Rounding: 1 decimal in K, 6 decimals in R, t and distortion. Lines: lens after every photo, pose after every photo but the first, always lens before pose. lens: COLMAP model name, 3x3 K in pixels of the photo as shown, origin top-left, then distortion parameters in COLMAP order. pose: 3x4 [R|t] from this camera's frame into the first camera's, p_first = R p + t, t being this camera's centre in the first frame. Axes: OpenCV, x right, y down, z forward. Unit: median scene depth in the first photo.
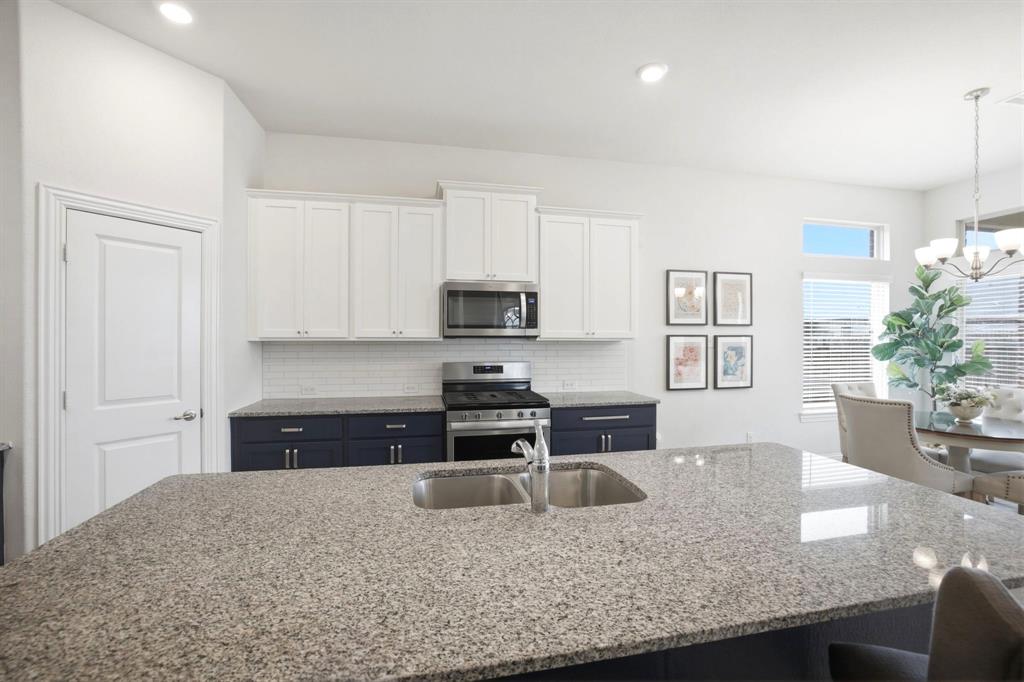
lens RADIAL K [[439.1, 0, 504.9], [0, 439.1, 339.7], [0, 0, 1]] dist [-0.030216, -0.000017]
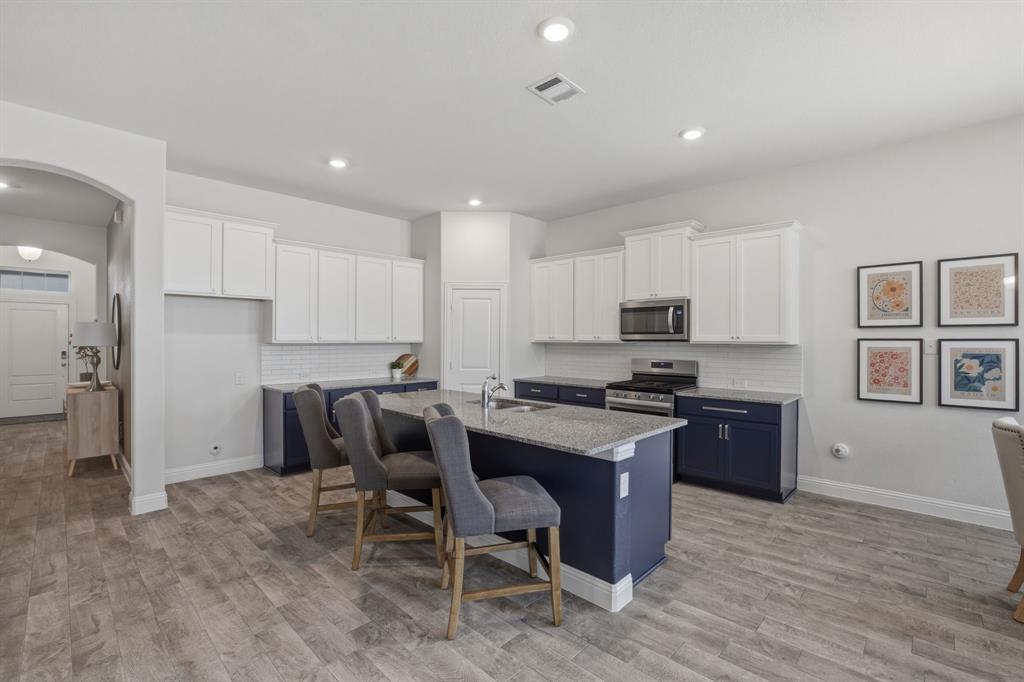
lens RADIAL K [[445.1, 0, 515.8], [0, 445.1, 340.8], [0, 0, 1]] dist [-0.008304, 0.000868]
pose [[0.573978, 0.003382, -0.818864, 0.859312], [-0.005404, 0.999985, 0.000343, -0.003491], [0.818853, 0.004228, 0.573988, -0.131506]]
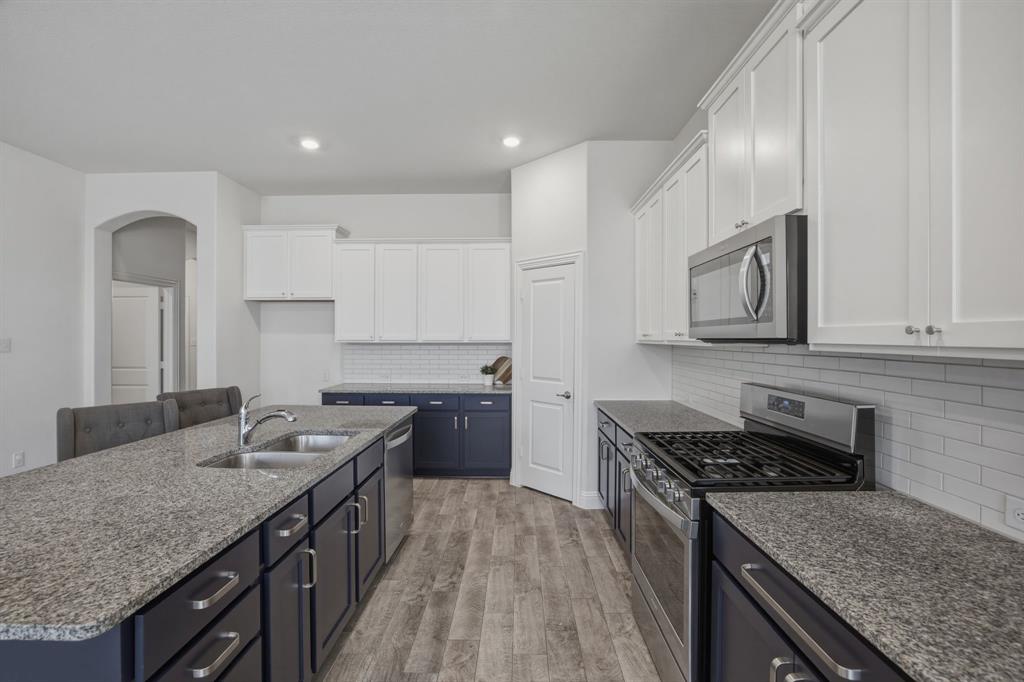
lens RADIAL K [[445.1, 0, 513.8], [0, 445.1, 336.6], [0, 0, 1]] dist [-0.008304, 0.000868]
pose [[-0.213381, -0.005869, -0.976951, 0.554731], [-0.006555, 0.999968, -0.004575, -0.006709], [0.976947, 0.005427, -0.213413, 0.868182]]
